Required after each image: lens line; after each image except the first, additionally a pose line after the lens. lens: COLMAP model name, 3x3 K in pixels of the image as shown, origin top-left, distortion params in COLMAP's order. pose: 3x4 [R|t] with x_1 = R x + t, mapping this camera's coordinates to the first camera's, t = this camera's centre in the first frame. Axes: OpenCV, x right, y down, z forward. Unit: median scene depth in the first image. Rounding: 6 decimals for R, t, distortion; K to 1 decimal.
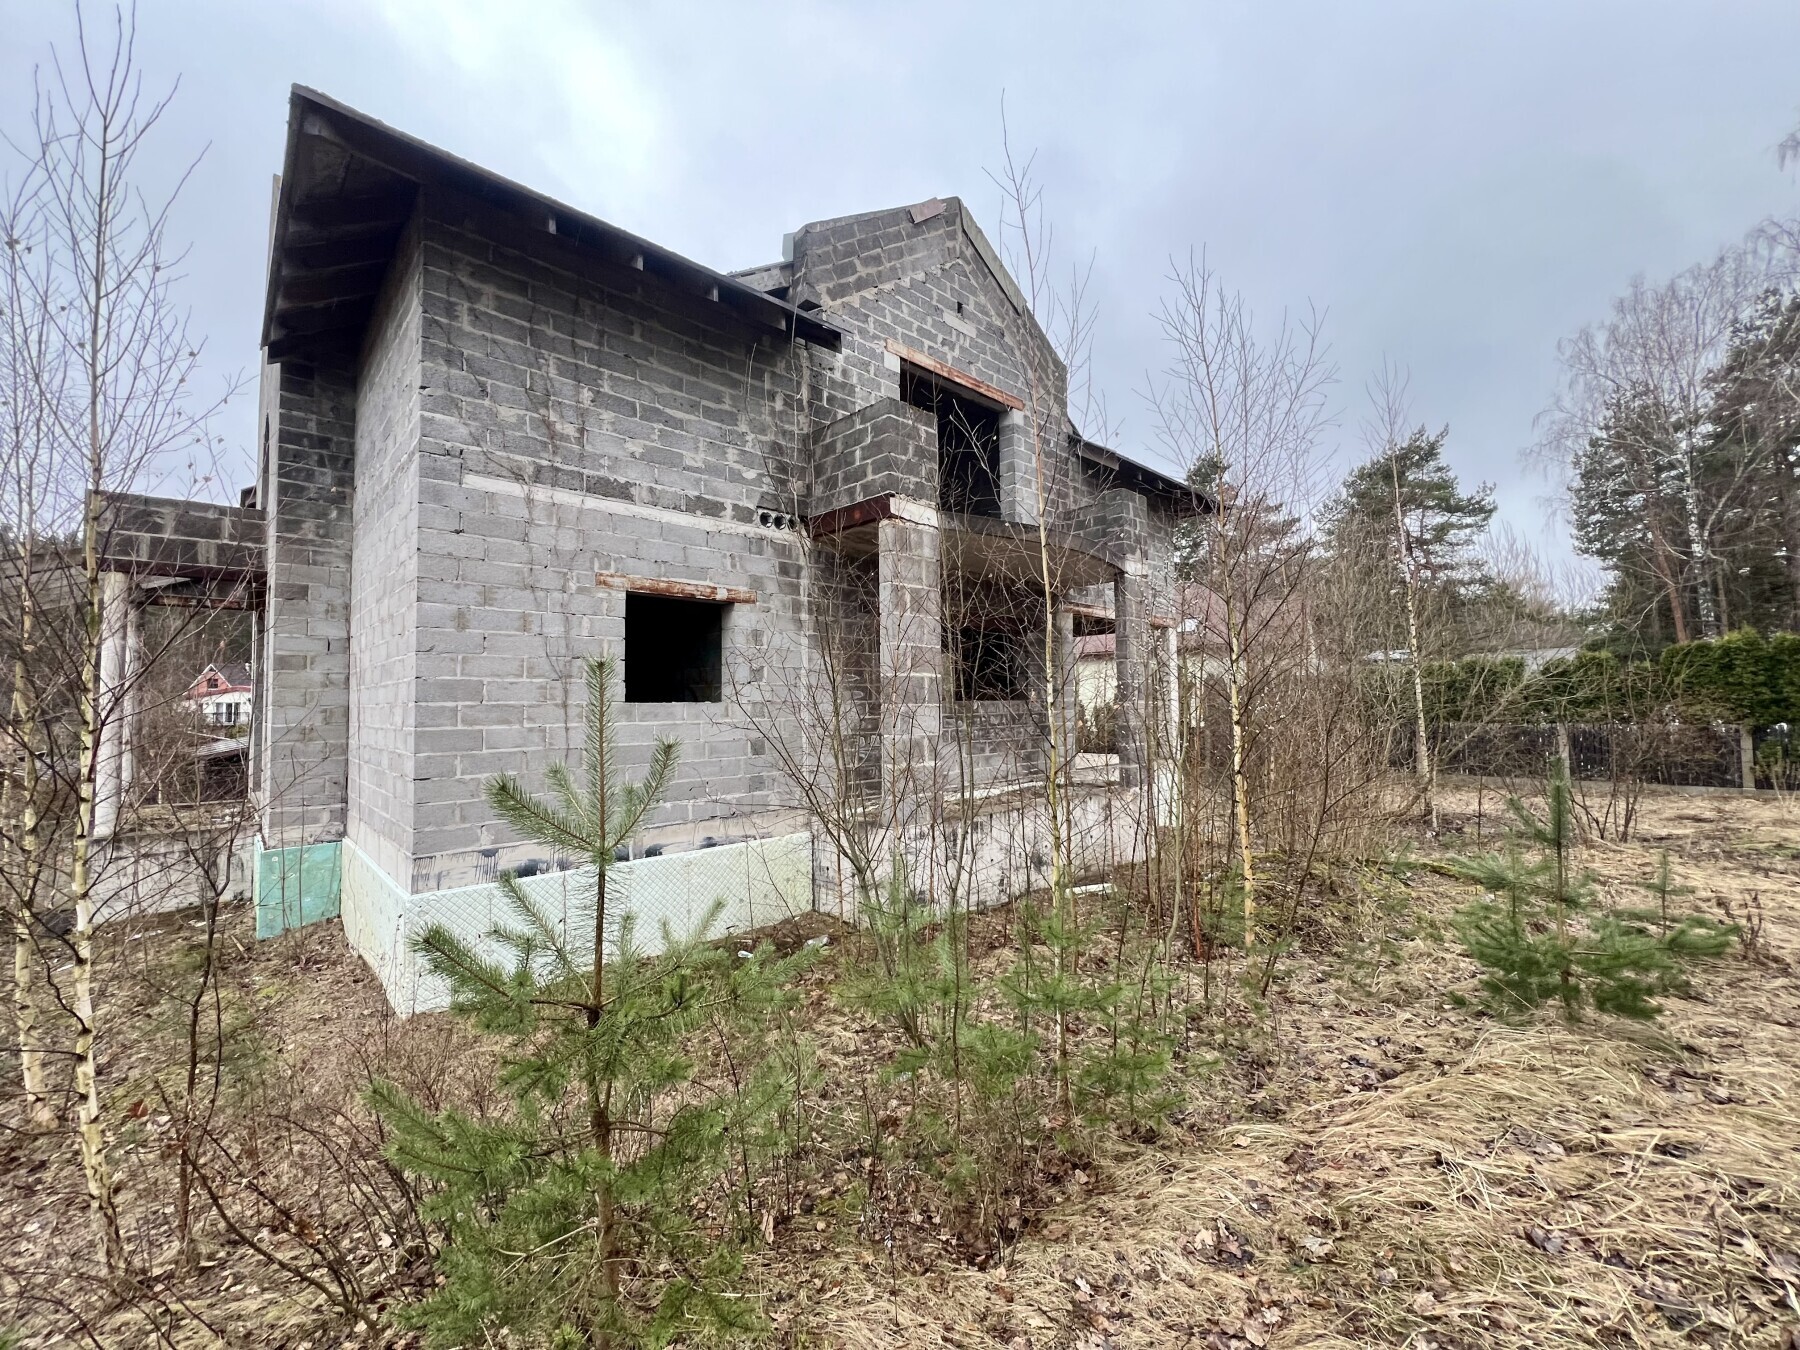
lens RADIAL K [[723.7, 0, 901.7], [0, 723.7, 664.5], [0, 0, 1]] dist [-0.001669, -0.000019]
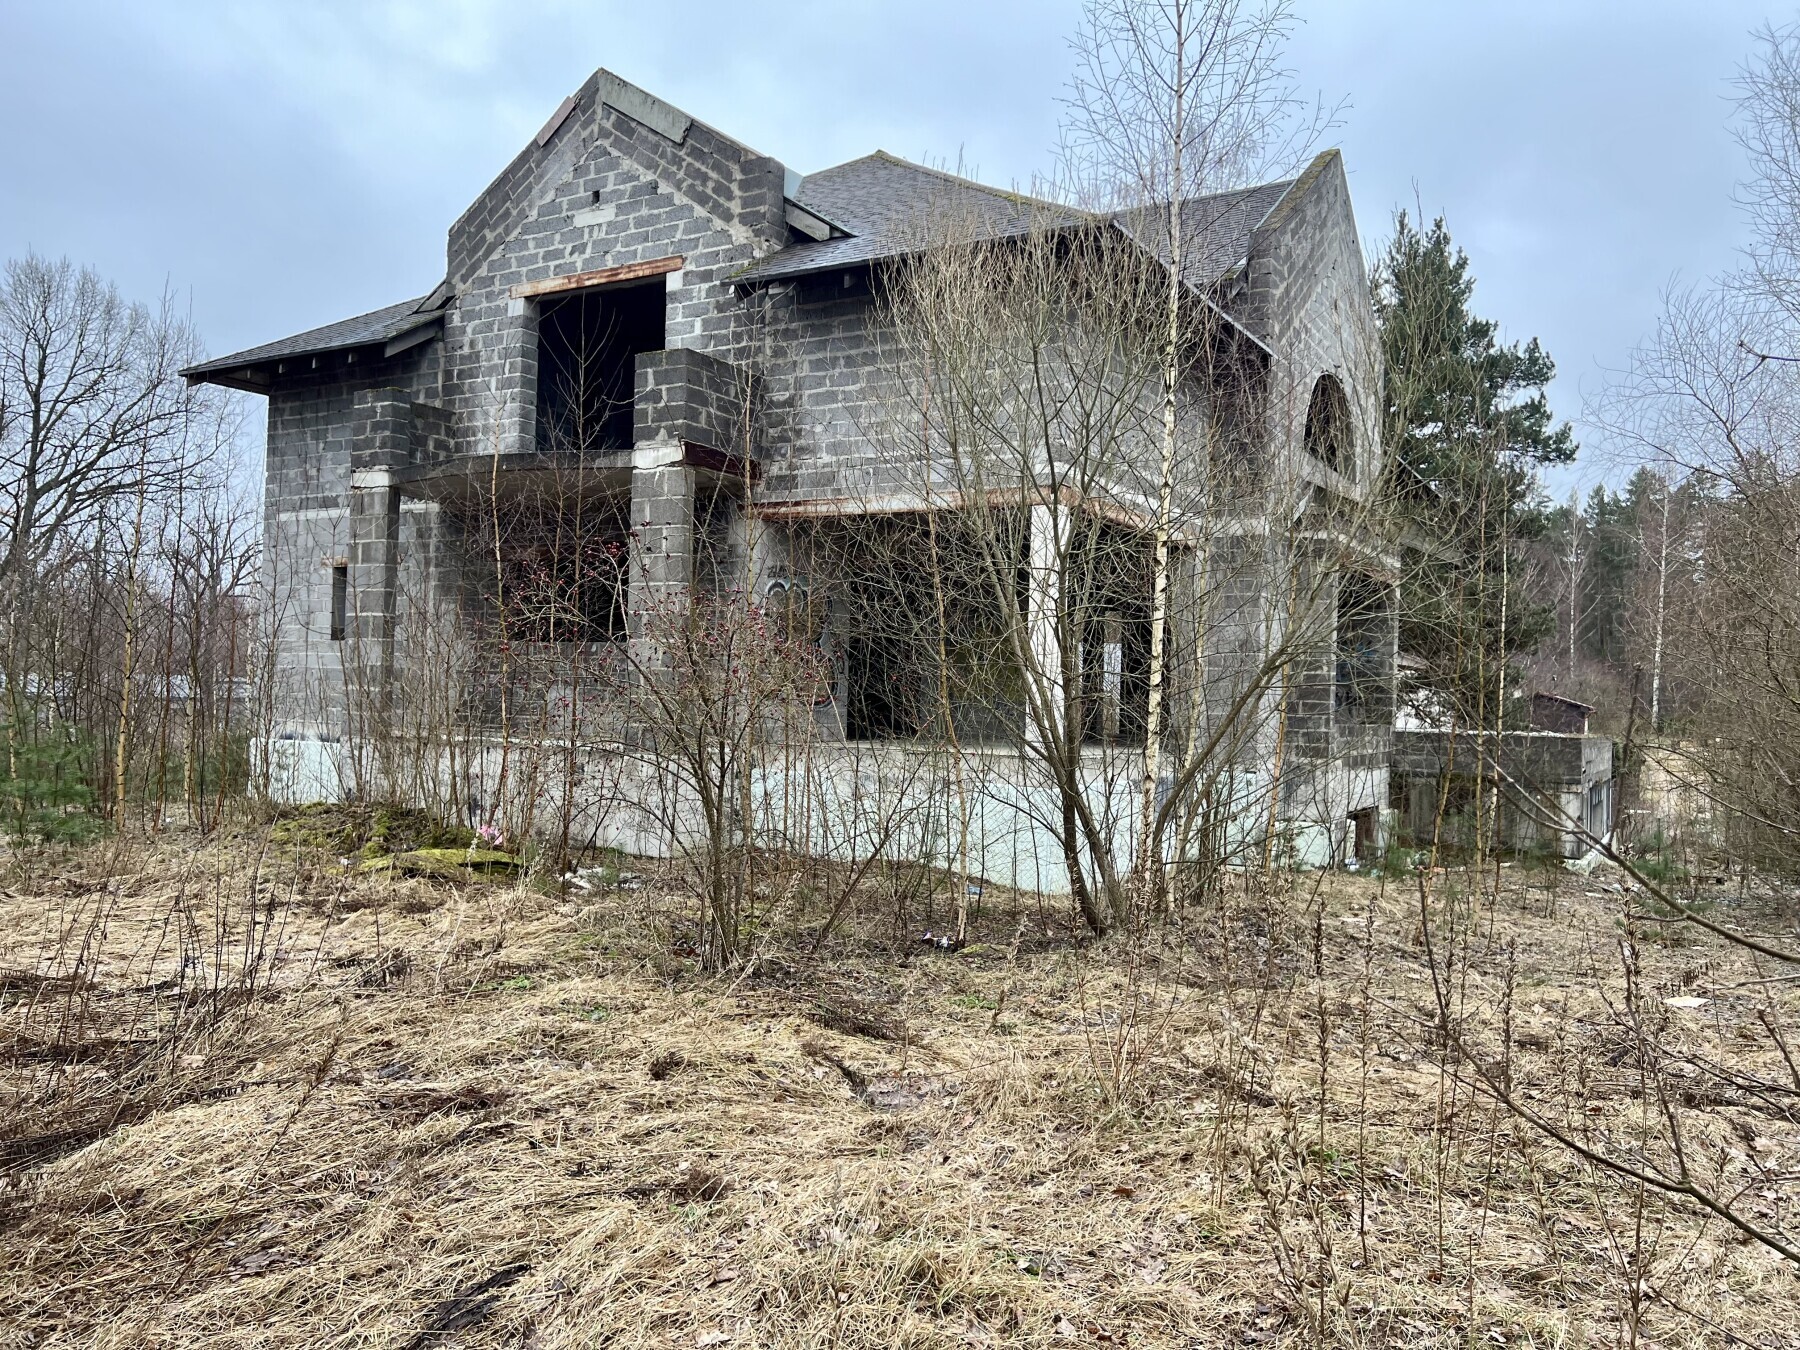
lens RADIAL K [[1352.9, 0, 901.1], [0, 1352.9, 681.3], [0, 0, 1]] dist [0.011111, 0.001713]
pose [[0.262182, -0.004576, -0.965008, 2.046836], [0.010716, 0.999941, -0.001831, 0.120020], [0.964959, -0.009861, 0.262215, 1.064643]]
